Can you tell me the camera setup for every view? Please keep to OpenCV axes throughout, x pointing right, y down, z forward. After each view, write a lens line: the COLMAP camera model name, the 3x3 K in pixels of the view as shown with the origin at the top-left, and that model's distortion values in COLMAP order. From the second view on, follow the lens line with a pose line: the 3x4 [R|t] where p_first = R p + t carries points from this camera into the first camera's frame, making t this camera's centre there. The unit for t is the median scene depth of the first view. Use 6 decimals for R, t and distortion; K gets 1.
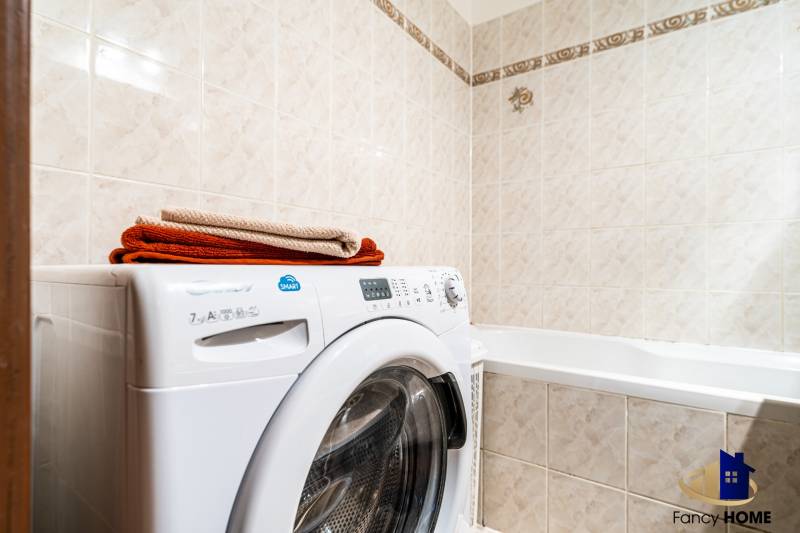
lens RADIAL K [[396.3, 0, 399.9], [0, 396.3, 265.3], [0, 0, 1]] dist [-0.001749, -0.000403]
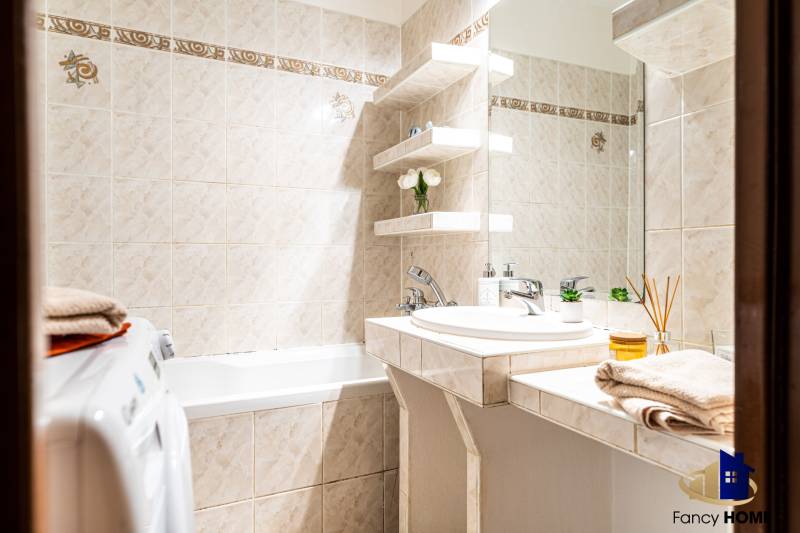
lens RADIAL K [[478.7, 0, 400.1], [0, 478.7, 264.8], [0, 0, 1]] dist [0.001134, 0.000115]
pose [[0.483388, -0.014621, 0.875284, -0.283704], [0.003864, 0.999886, 0.014569, -0.069173], [-0.875397, -0.003660, 0.483390, 0.006574]]
